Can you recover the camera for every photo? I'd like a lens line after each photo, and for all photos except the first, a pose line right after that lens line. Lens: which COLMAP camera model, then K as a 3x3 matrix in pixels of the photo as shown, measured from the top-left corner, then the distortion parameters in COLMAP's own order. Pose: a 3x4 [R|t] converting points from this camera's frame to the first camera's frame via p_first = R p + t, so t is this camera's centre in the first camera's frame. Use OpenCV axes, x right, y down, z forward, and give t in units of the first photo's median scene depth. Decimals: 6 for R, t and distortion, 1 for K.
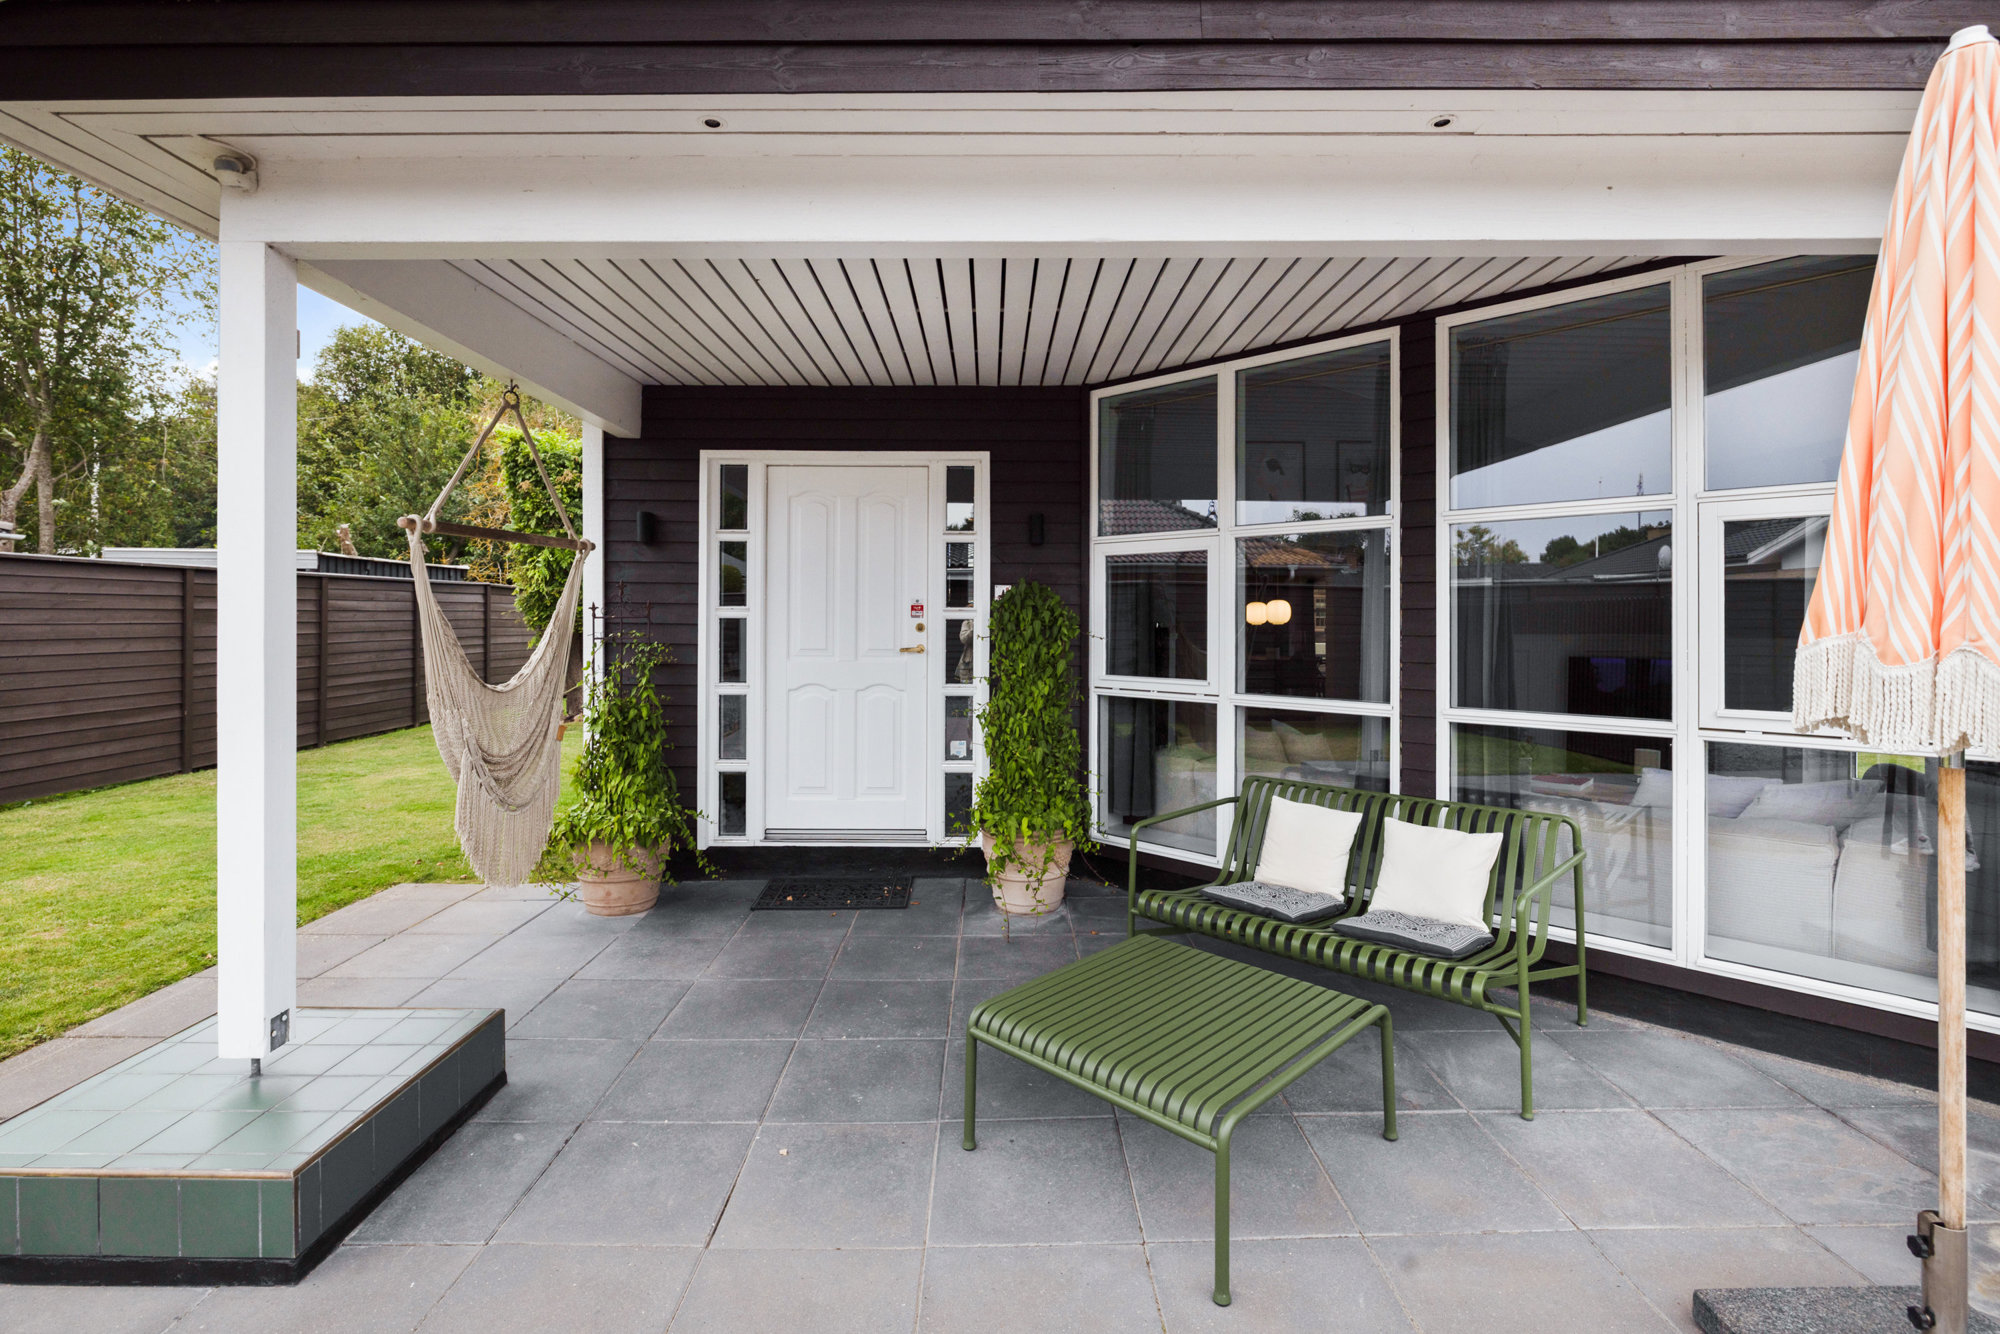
lens RADIAL K [[958.1, 0, 997.8], [0, 958.1, 606.2], [0, 0, 1]] dist [-0.011050, 0.000266]
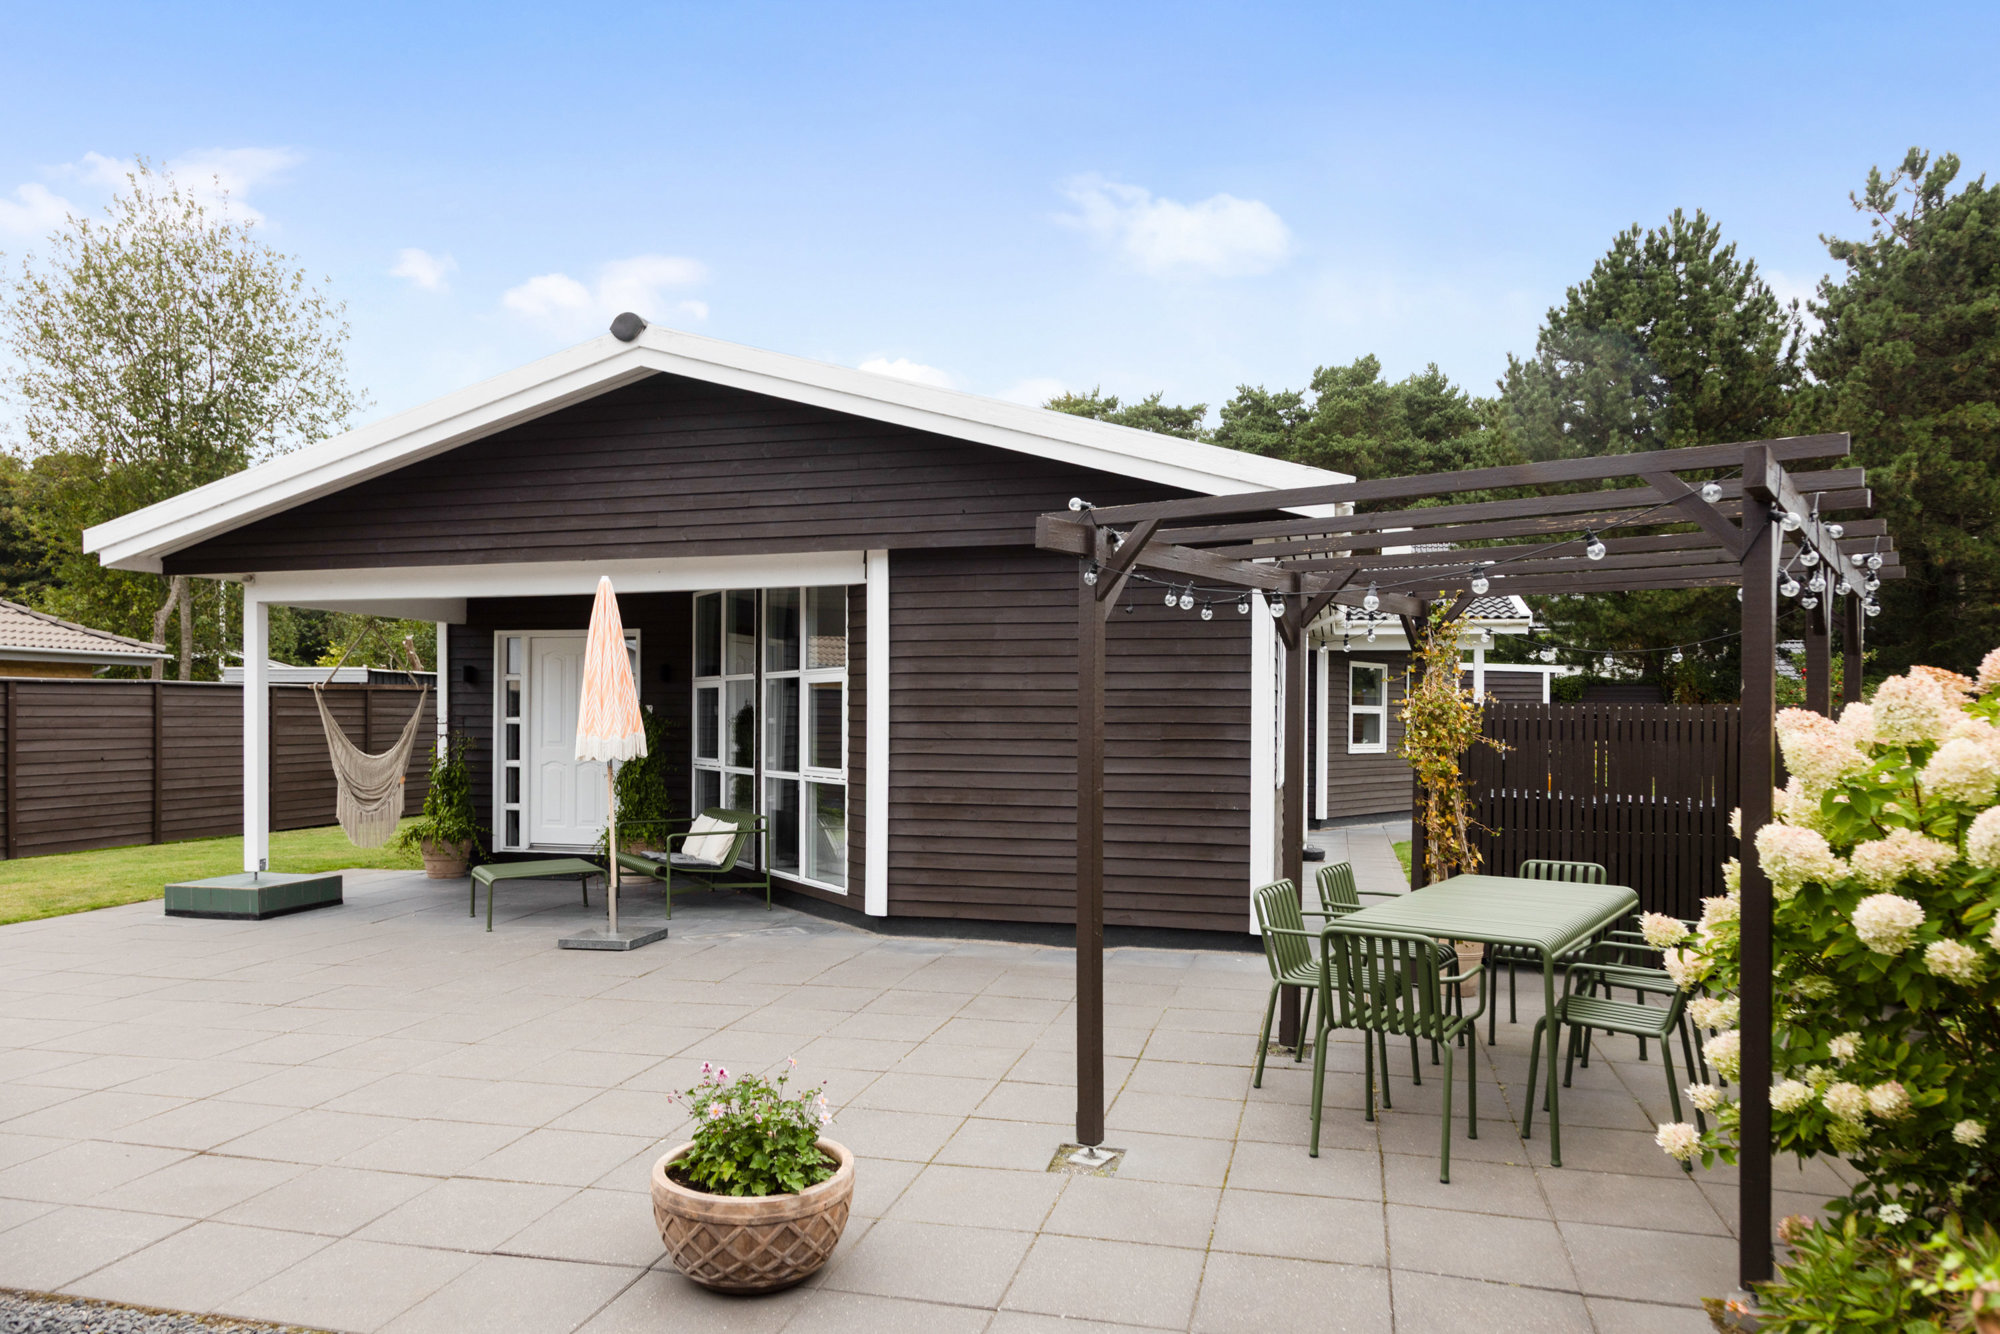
lens RADIAL K [[1382.7, 0, 996.4], [0, 1382.7, 683.7], [0, 0, 1]] dist [-0.012454, -0.001440]
pose [[0.968567, -0.006361, -0.248673, 1.236048], [0.003279, 0.999913, -0.012804, -0.026491], [0.248732, 0.011586, 0.968503, -1.267853]]
